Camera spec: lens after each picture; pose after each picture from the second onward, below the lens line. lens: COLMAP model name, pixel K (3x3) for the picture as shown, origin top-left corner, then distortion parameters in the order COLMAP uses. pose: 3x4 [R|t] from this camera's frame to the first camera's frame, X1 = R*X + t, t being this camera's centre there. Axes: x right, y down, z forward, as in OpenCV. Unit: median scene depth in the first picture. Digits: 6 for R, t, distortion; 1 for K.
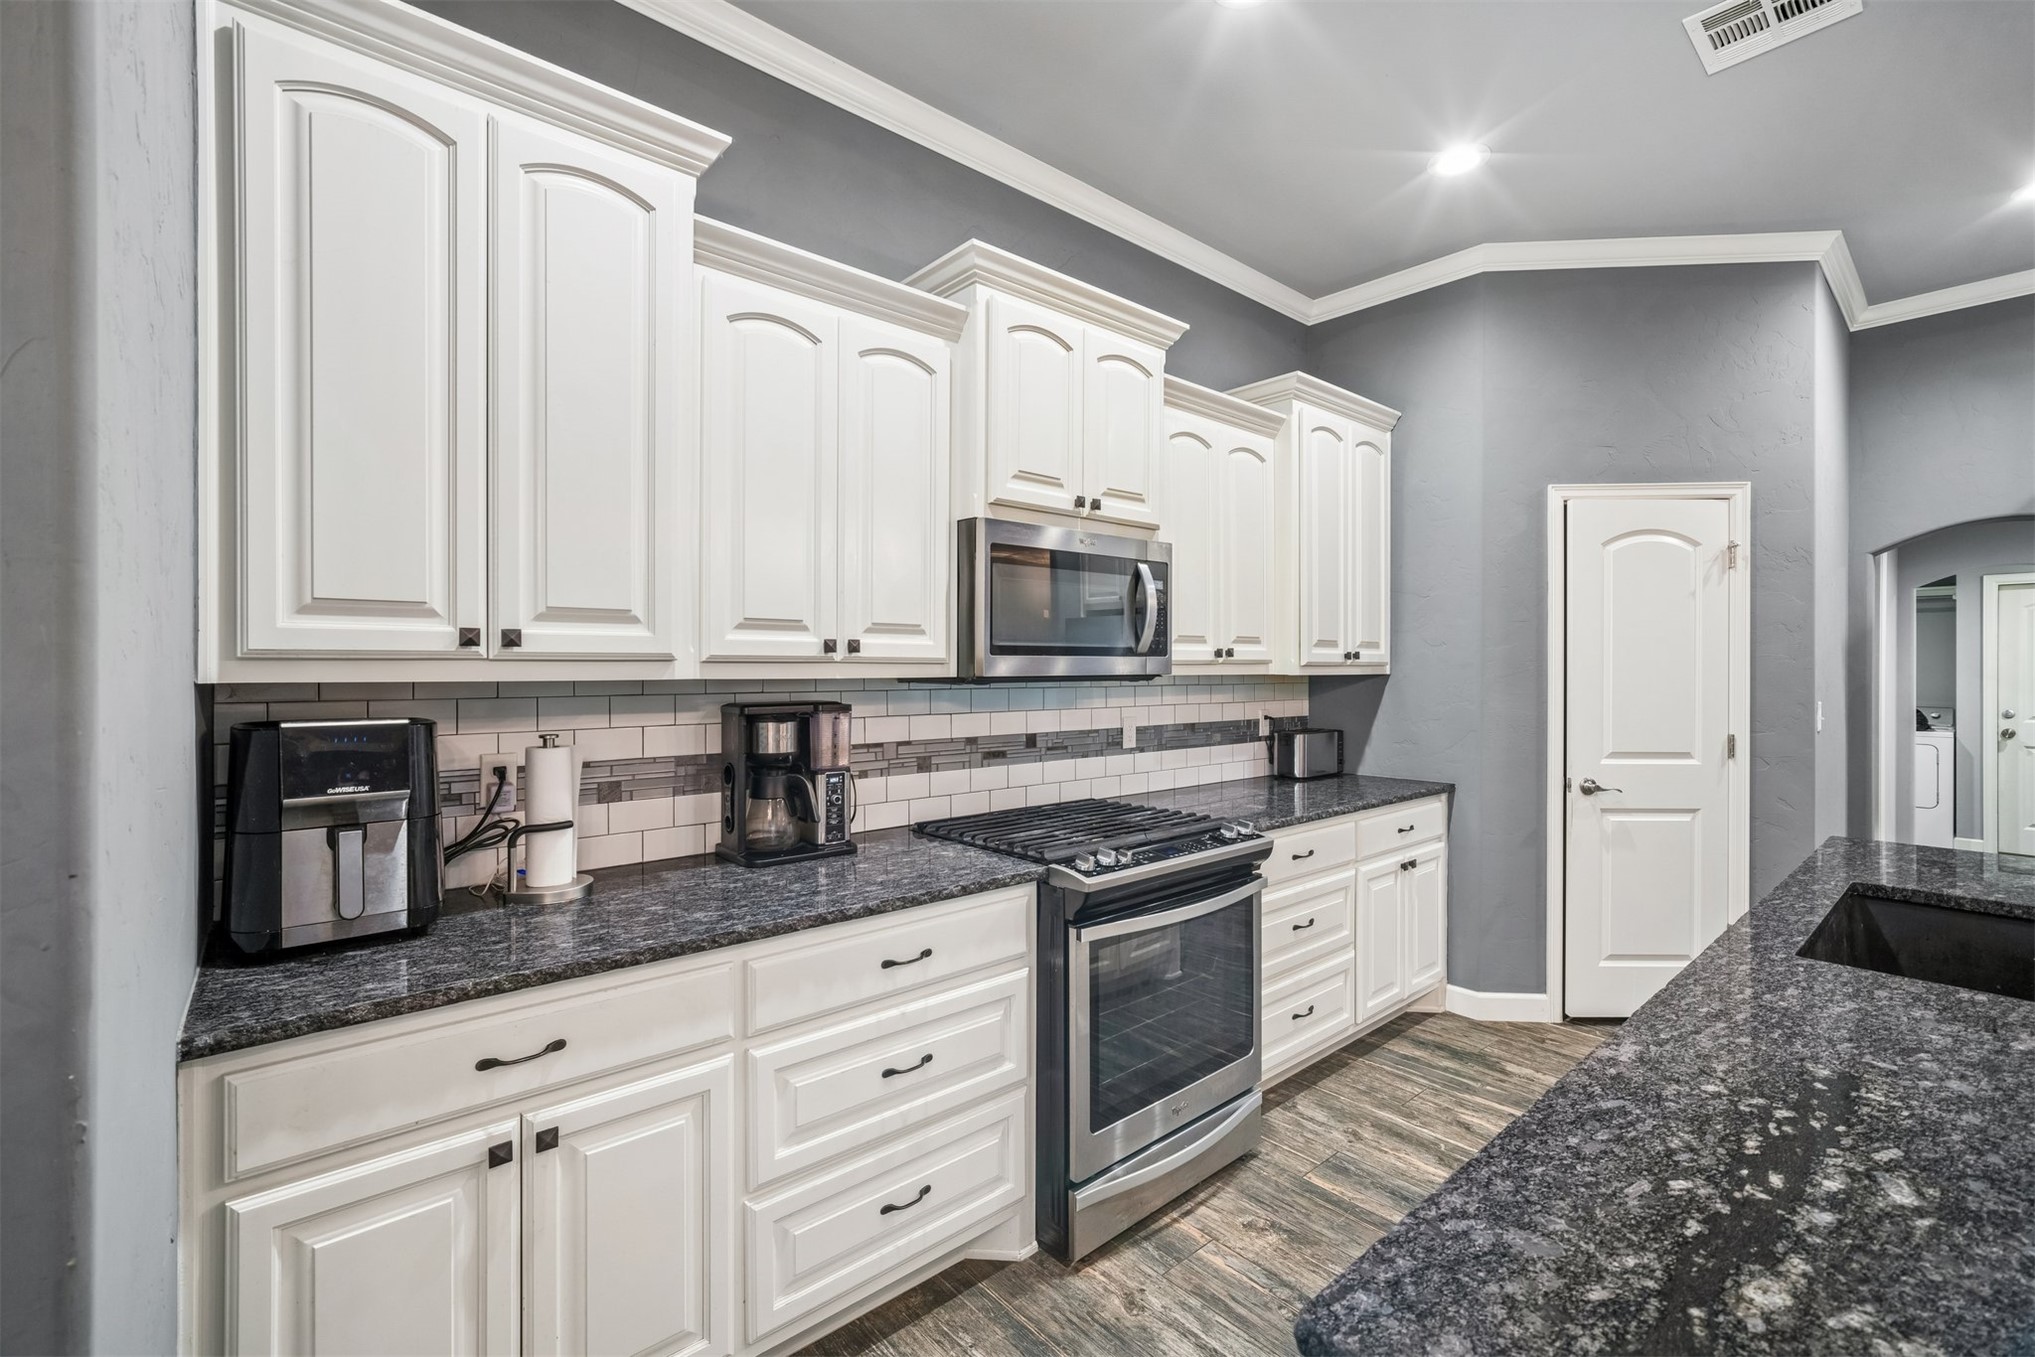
lens RADIAL K [[863.3, 0, 1008.4], [0, 863.3, 664.7], [0, 0, 1]] dist [-0.016155, 0.006714]
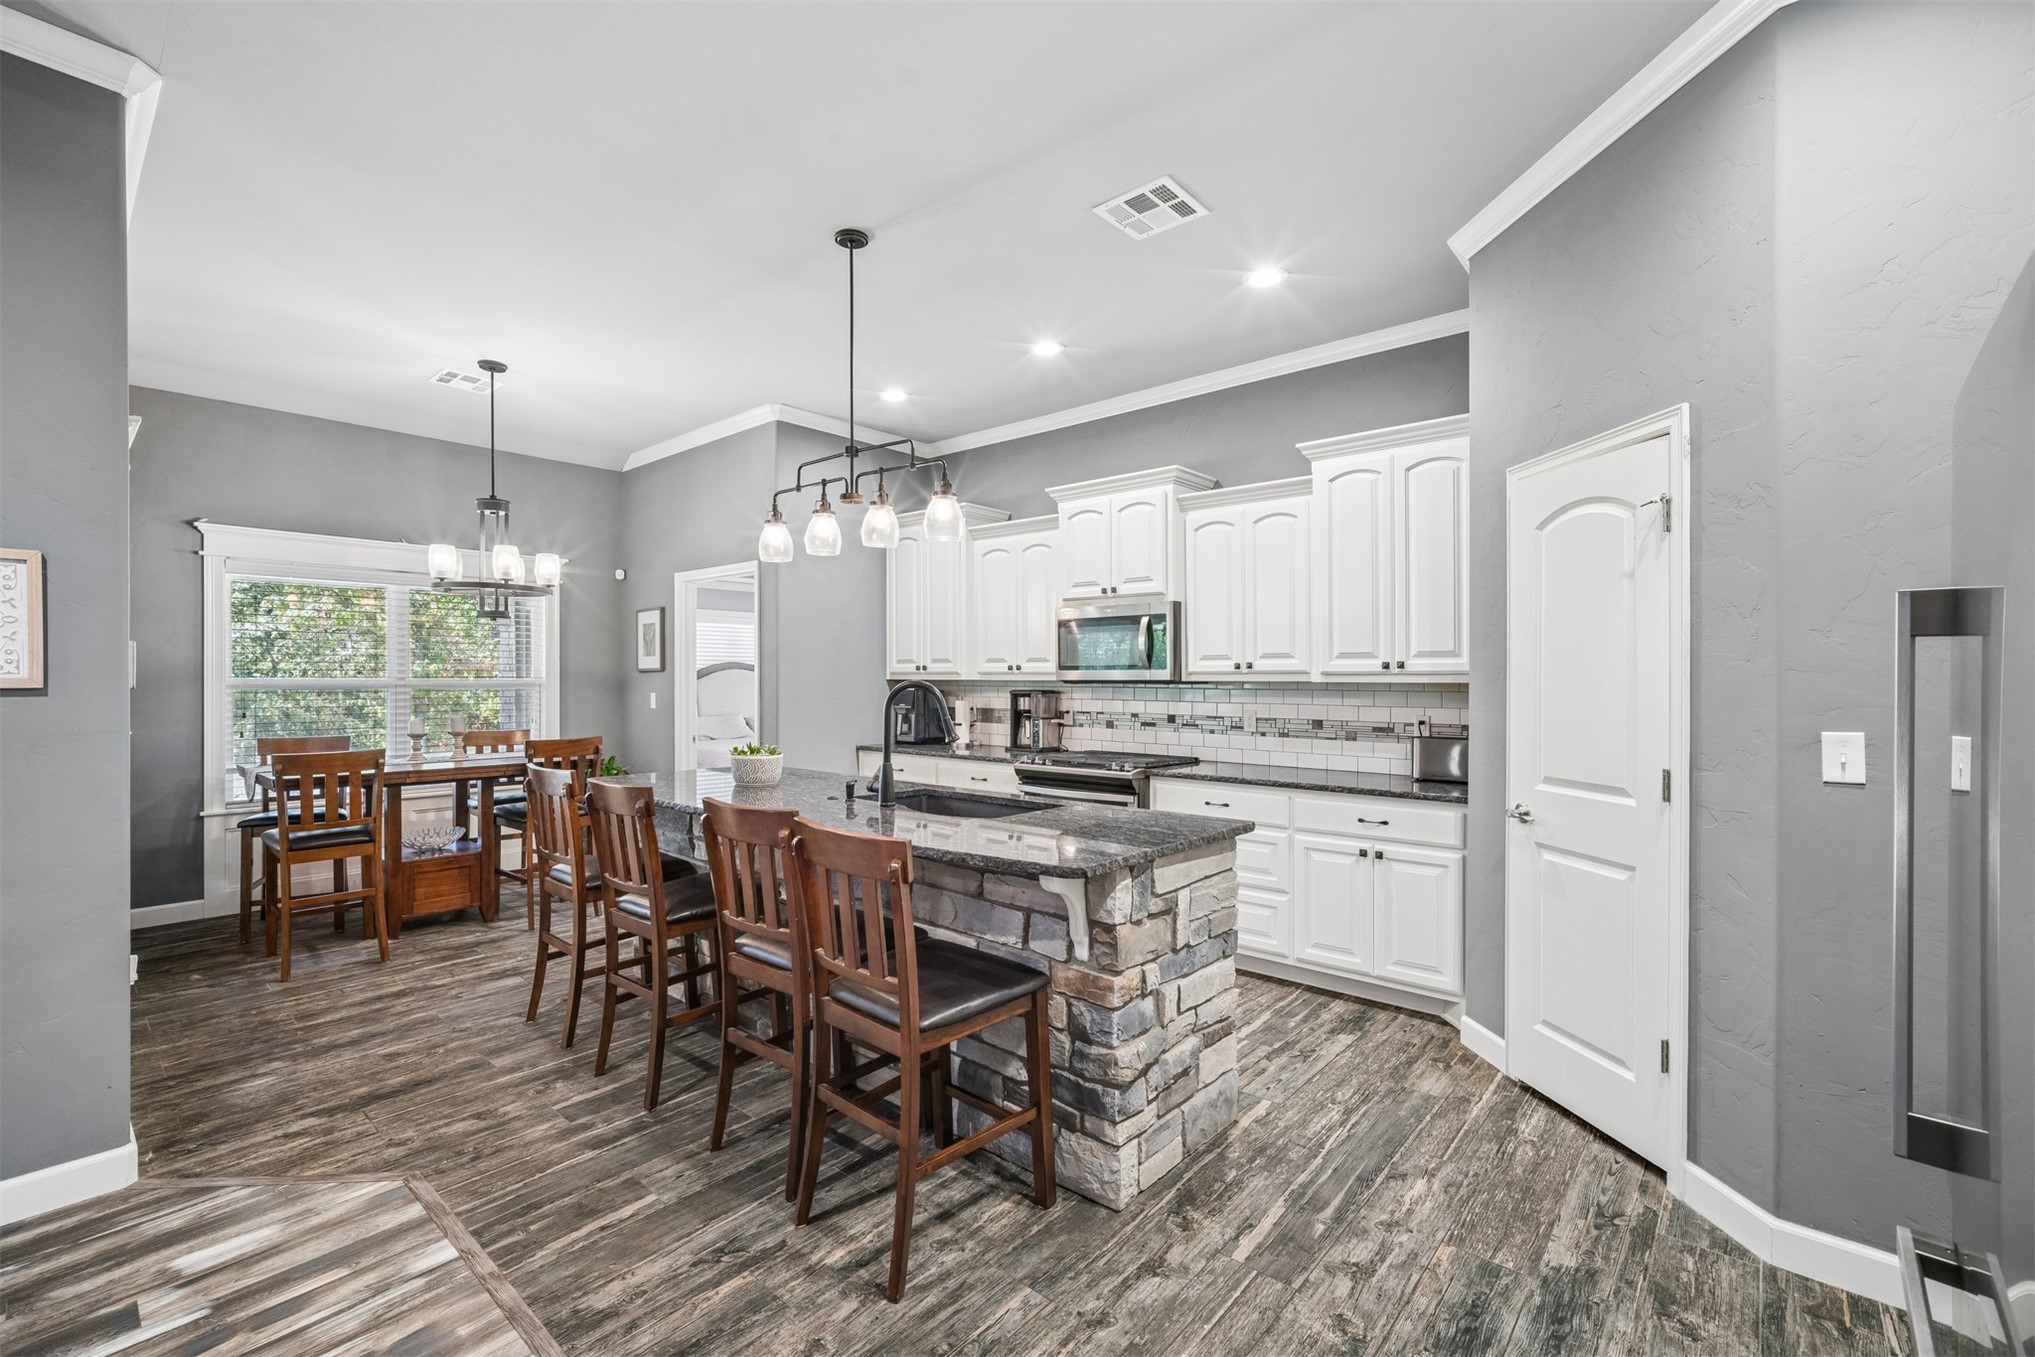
lens RADIAL K [[863.3, 0, 1005.5], [0, 863.3, 684.2], [0, 0, 1]] dist [-0.016155, 0.006714]
pose [[0.147696, 0.006872, -0.989009, 2.123832], [0.000846, 0.999975, 0.007074, 0.008431], [0.989032, -0.001881, 0.147687, 0.526884]]
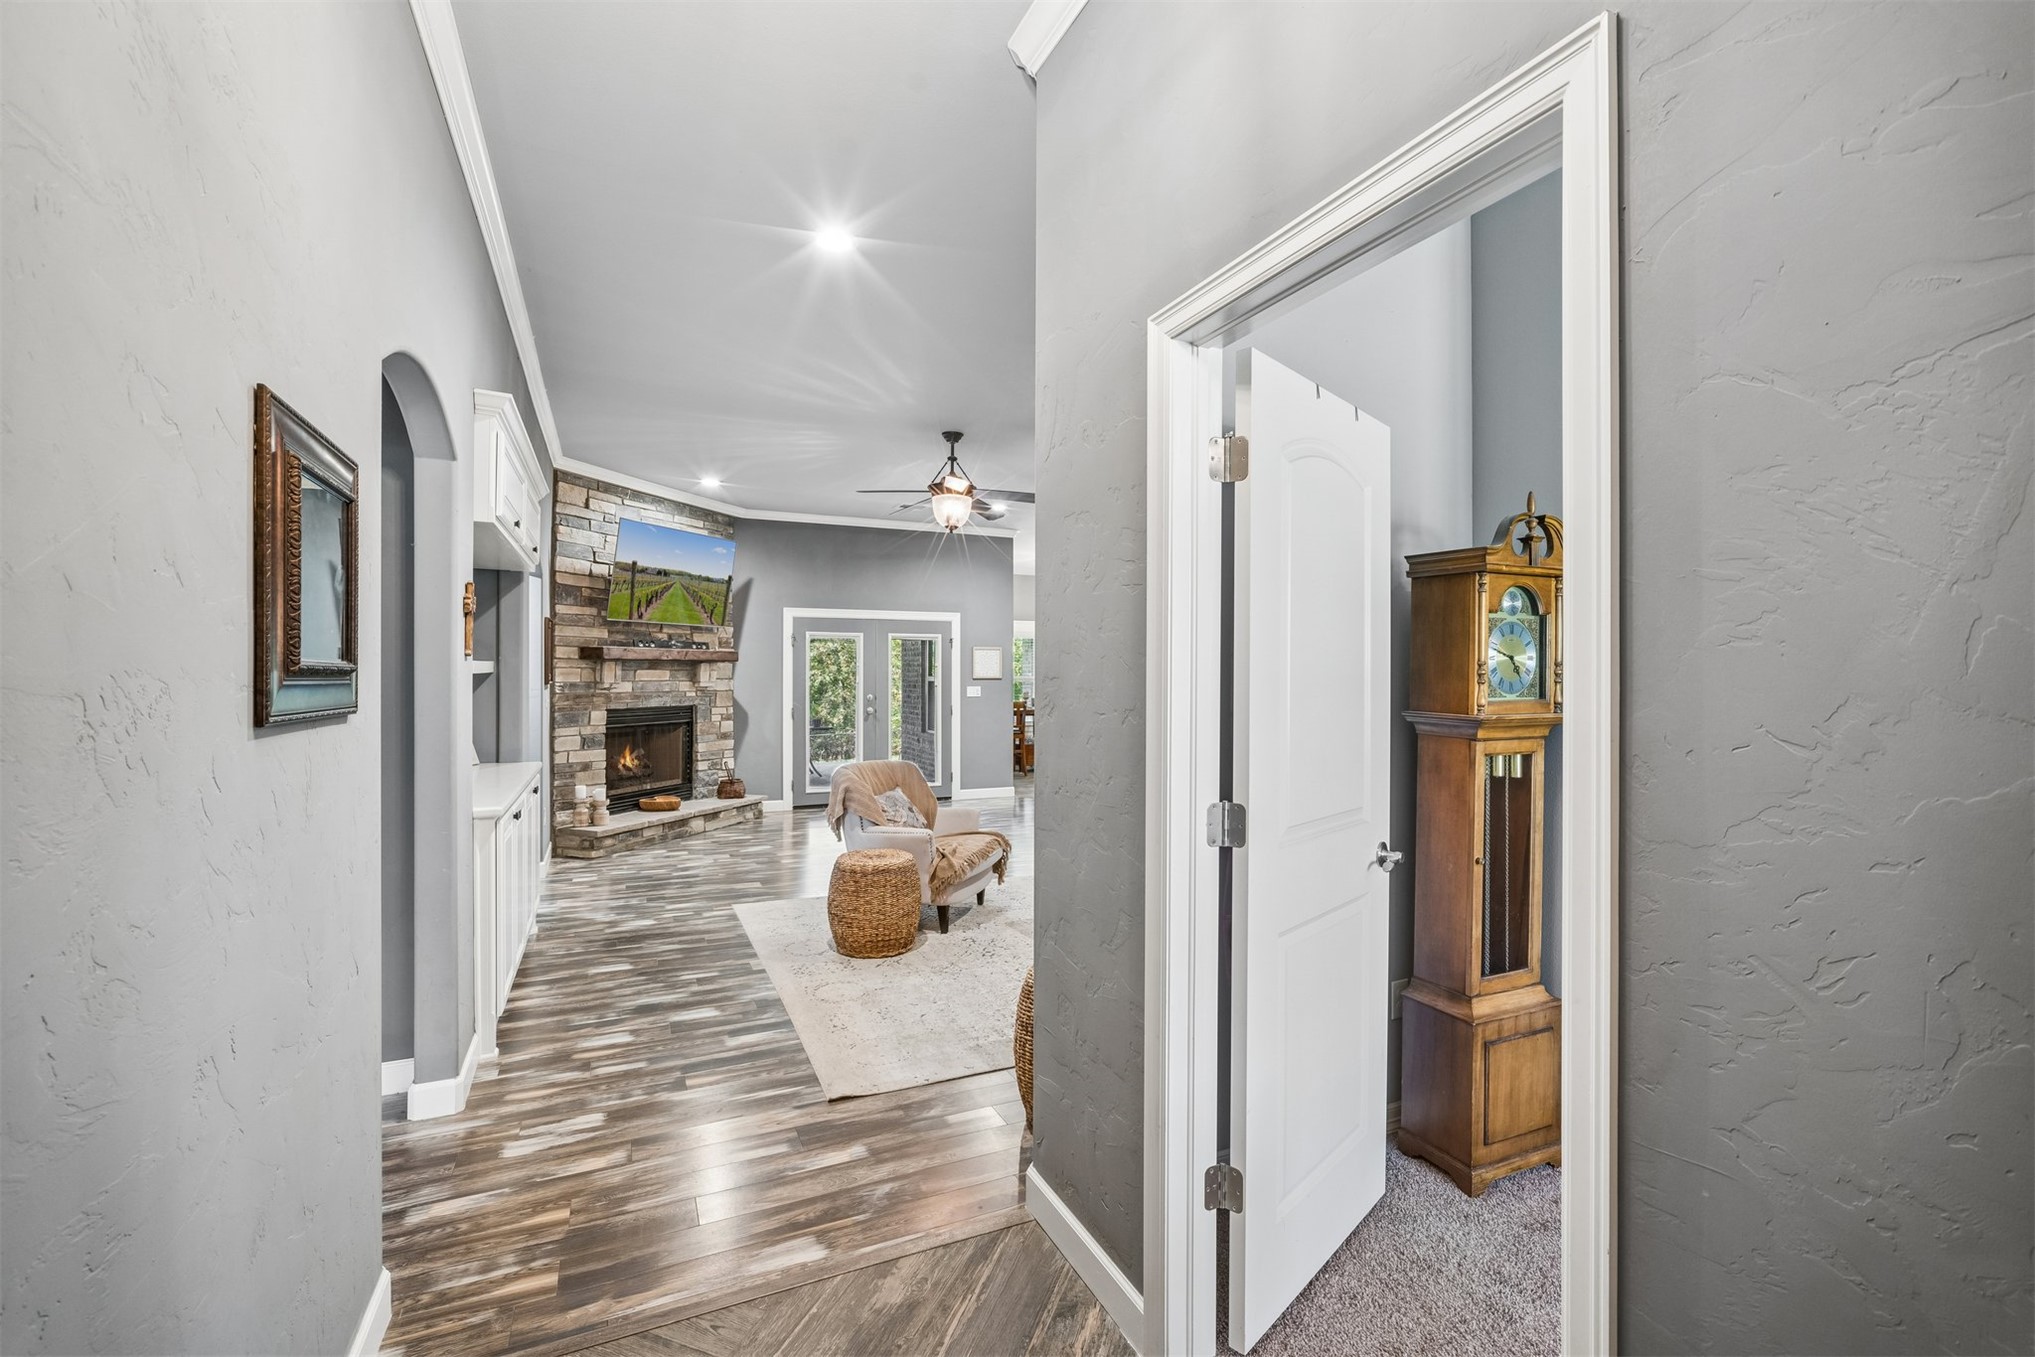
lens RADIAL K [[863.3, 0, 988.8], [0, 863.3, 692.0], [0, 0, 1]] dist [-0.016155, 0.006714]
pose [[-0.289803, 0.018859, -0.956901, 5.175487], [-0.000546, 0.999802, 0.019870, 0.003284], [0.957086, 0.006281, -0.289735, 0.780912]]
